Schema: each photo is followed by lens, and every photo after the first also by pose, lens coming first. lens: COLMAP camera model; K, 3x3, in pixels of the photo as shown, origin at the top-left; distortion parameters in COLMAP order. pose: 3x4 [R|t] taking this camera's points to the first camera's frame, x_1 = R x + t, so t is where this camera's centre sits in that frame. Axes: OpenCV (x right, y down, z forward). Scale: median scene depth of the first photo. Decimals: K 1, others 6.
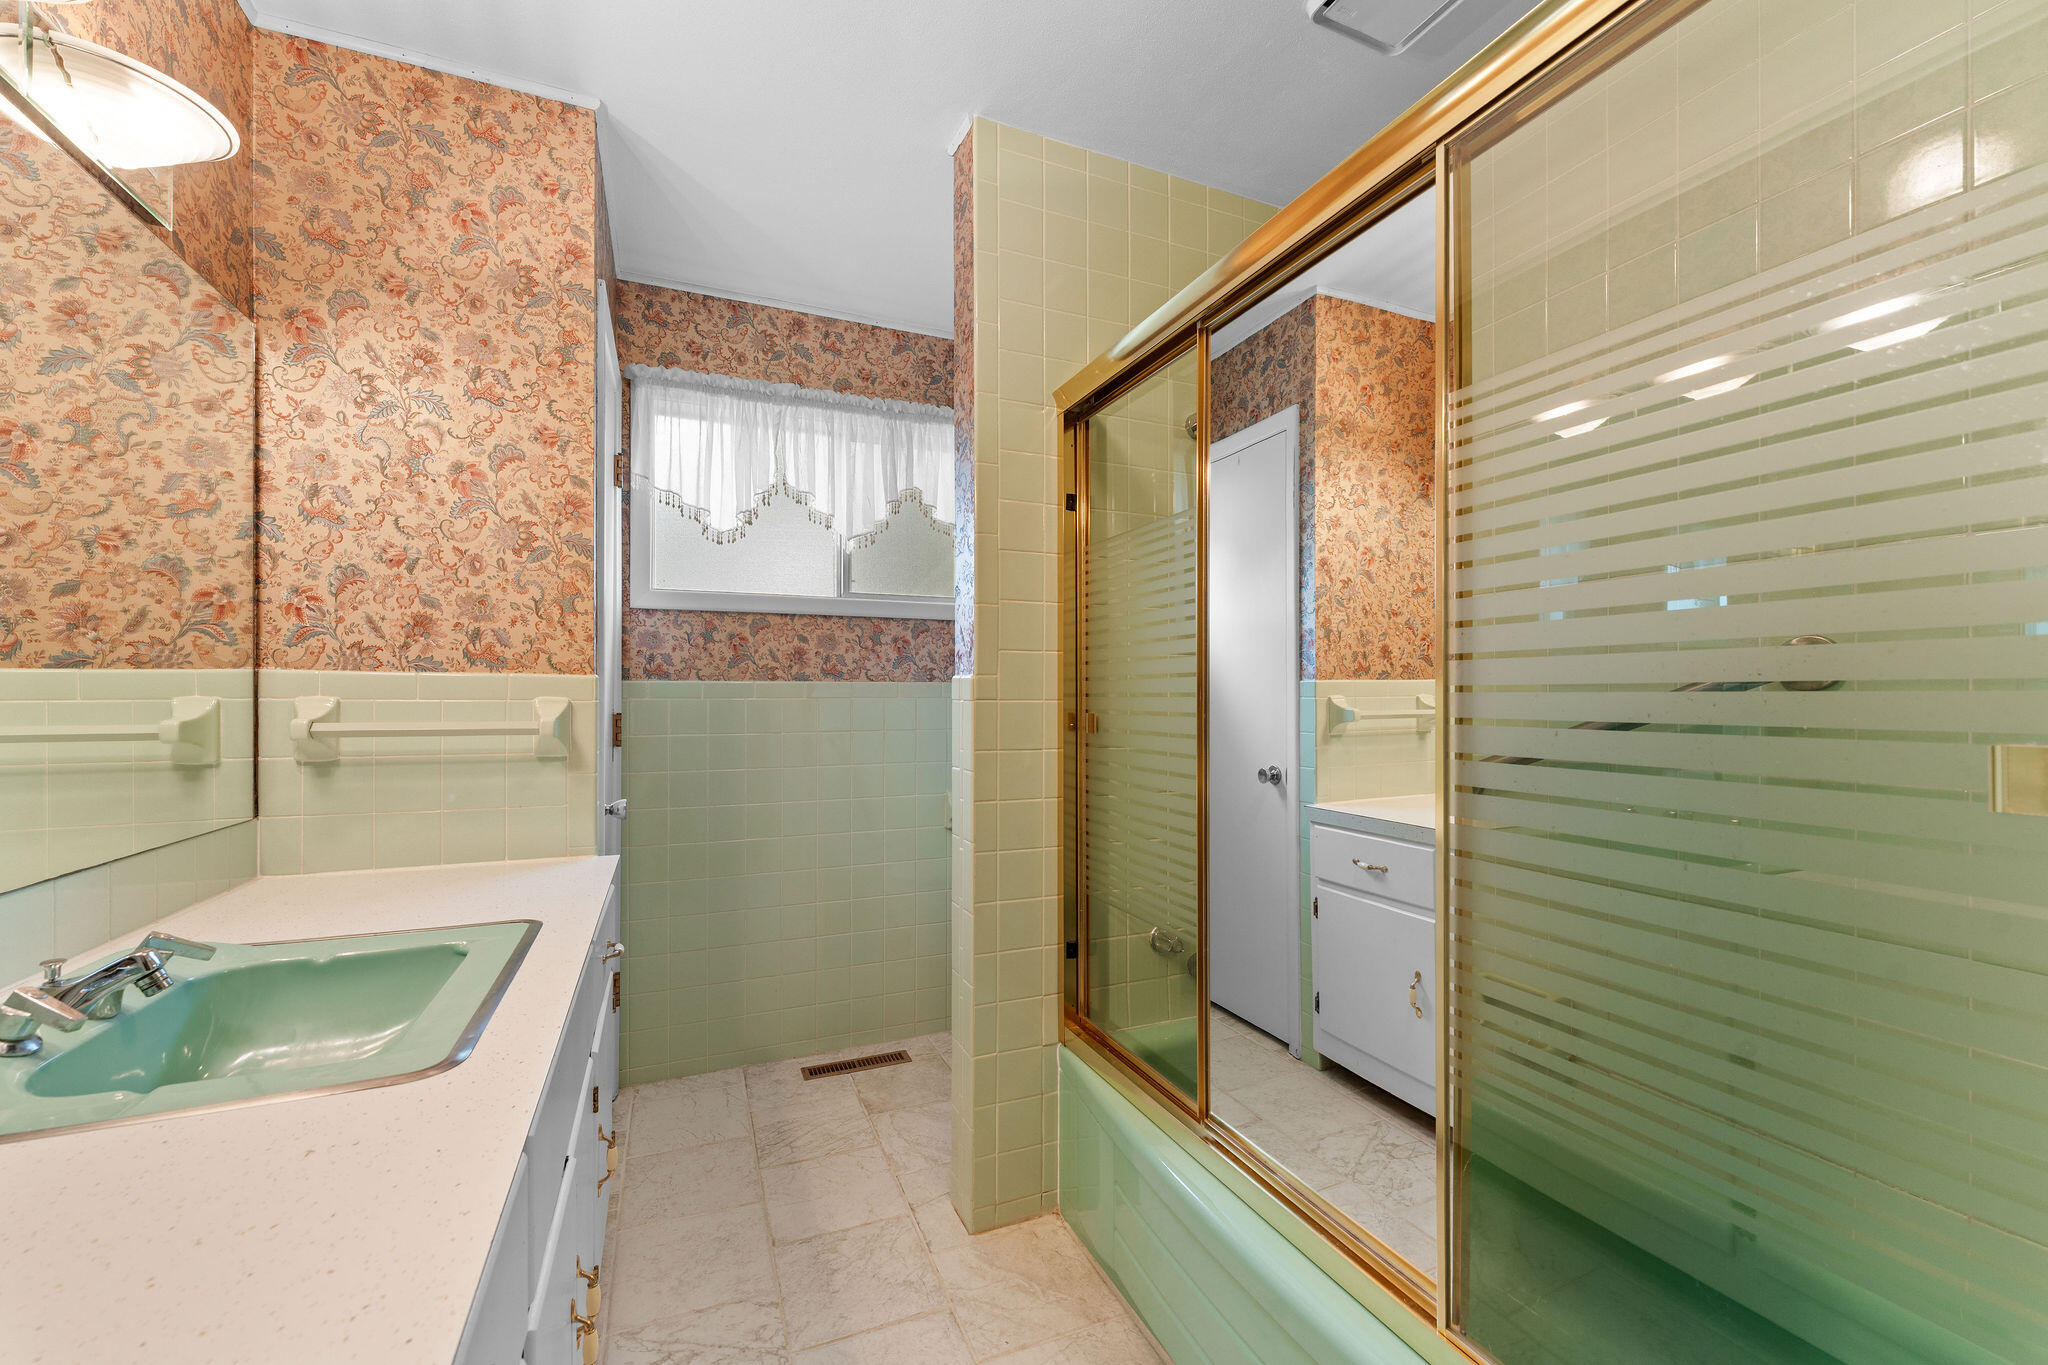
lens RADIAL K [[816.9, 0, 1017.9], [0, 816.9, 693.2], [0, 0, 1]] dist [0.000554, -0.000904]
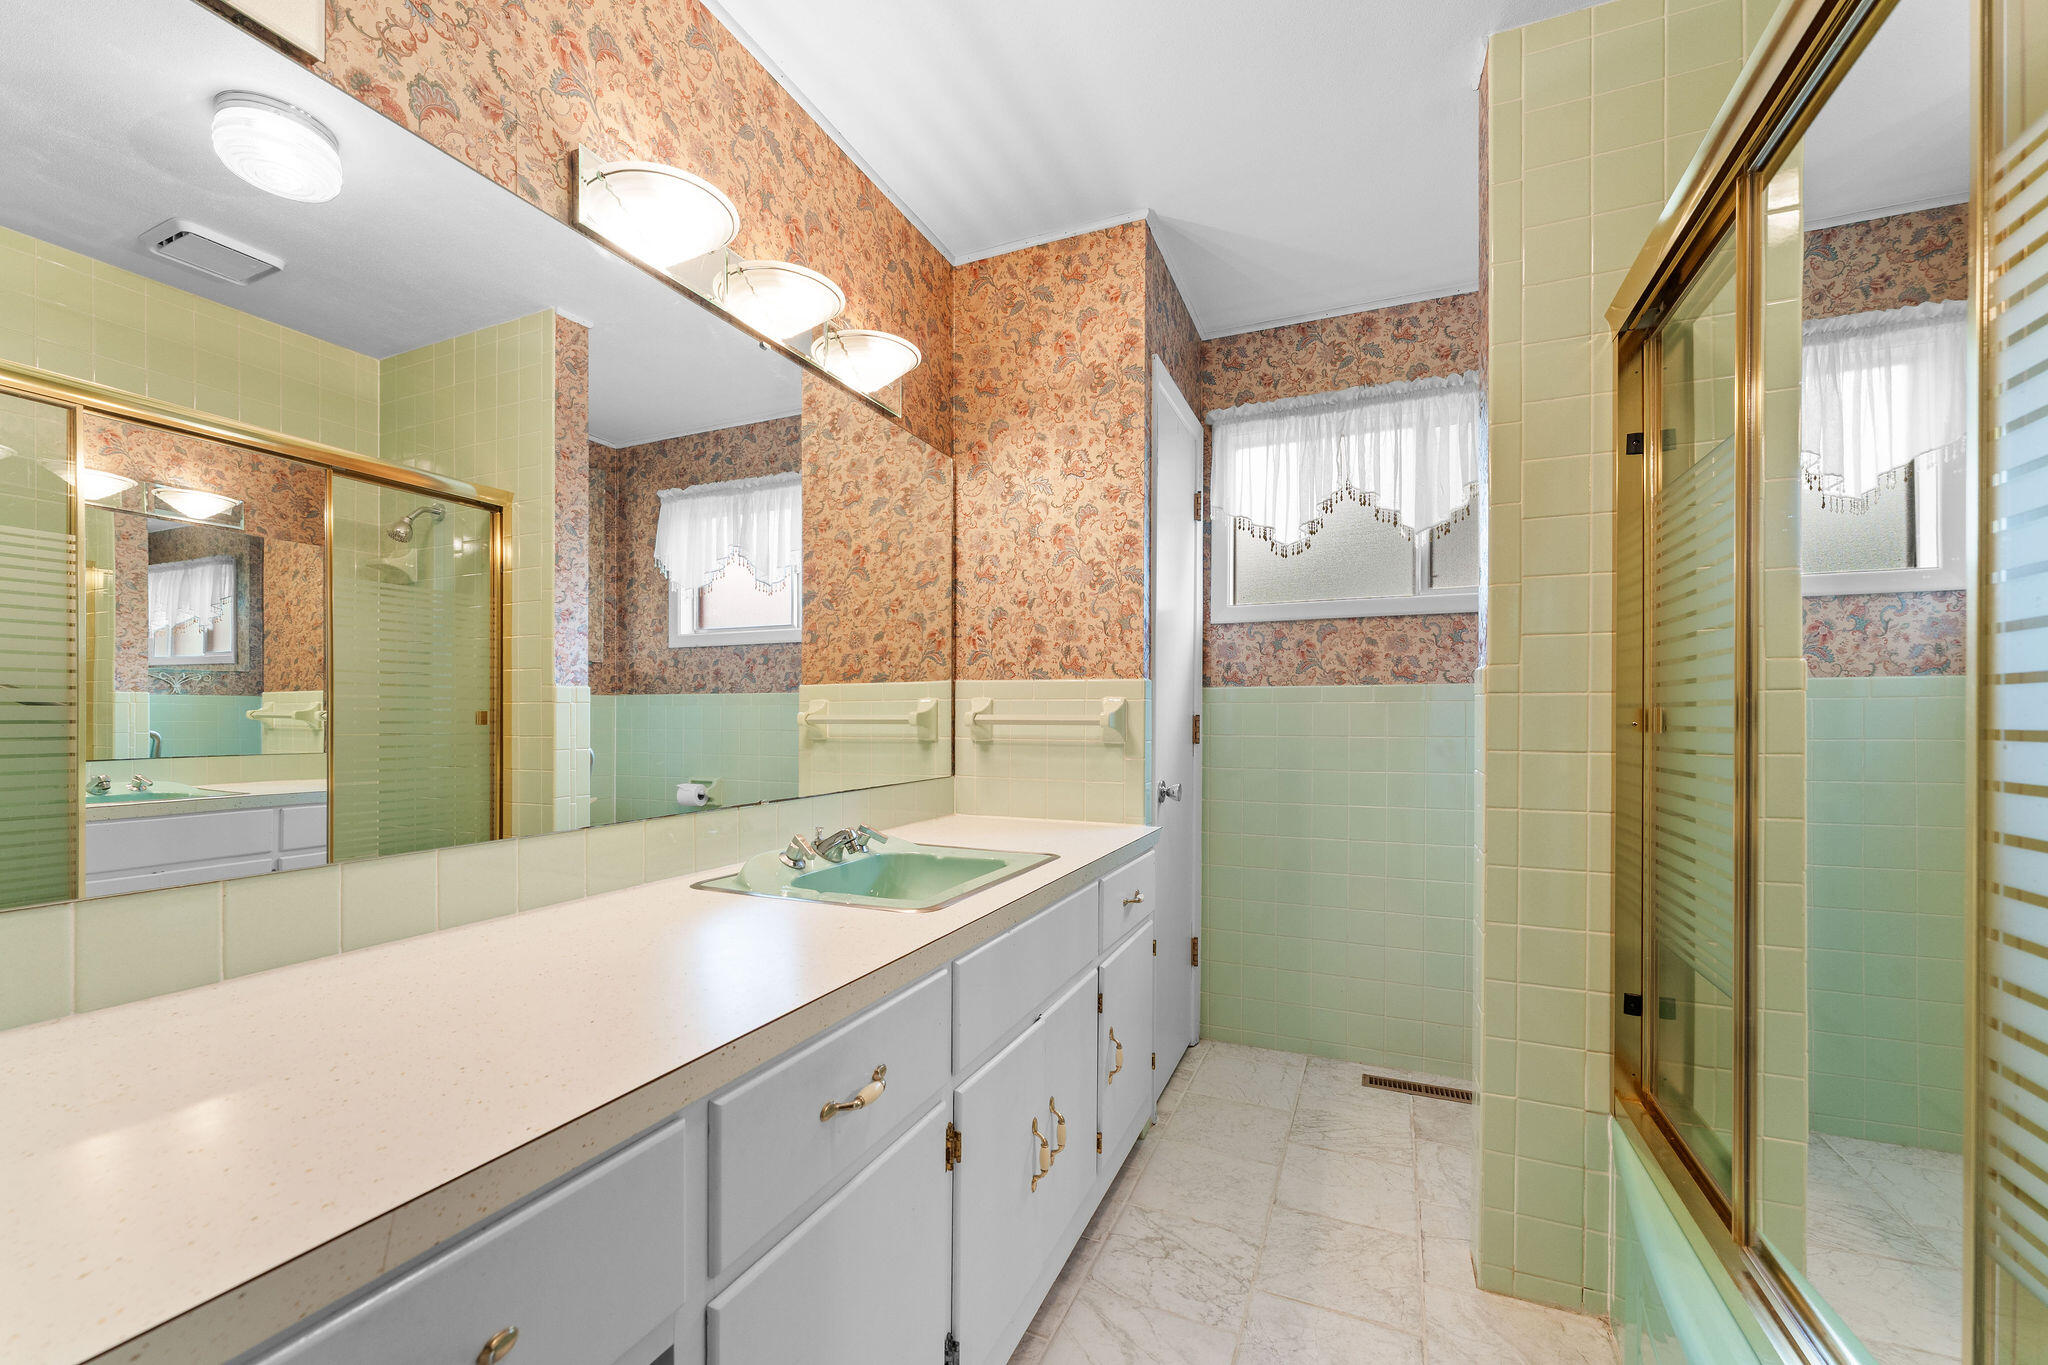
lens RADIAL K [[816.9, 0, 1004.1], [0, 816.9, 713.1], [0, 0, 1]] dist [0.000554, -0.000904]
pose [[0.681731, -0.001391, -0.731602, 0.243930], [0.001596, 0.999999, -0.000413, 0.030298], [0.731602, -0.000886, 0.681732, 0.007644]]
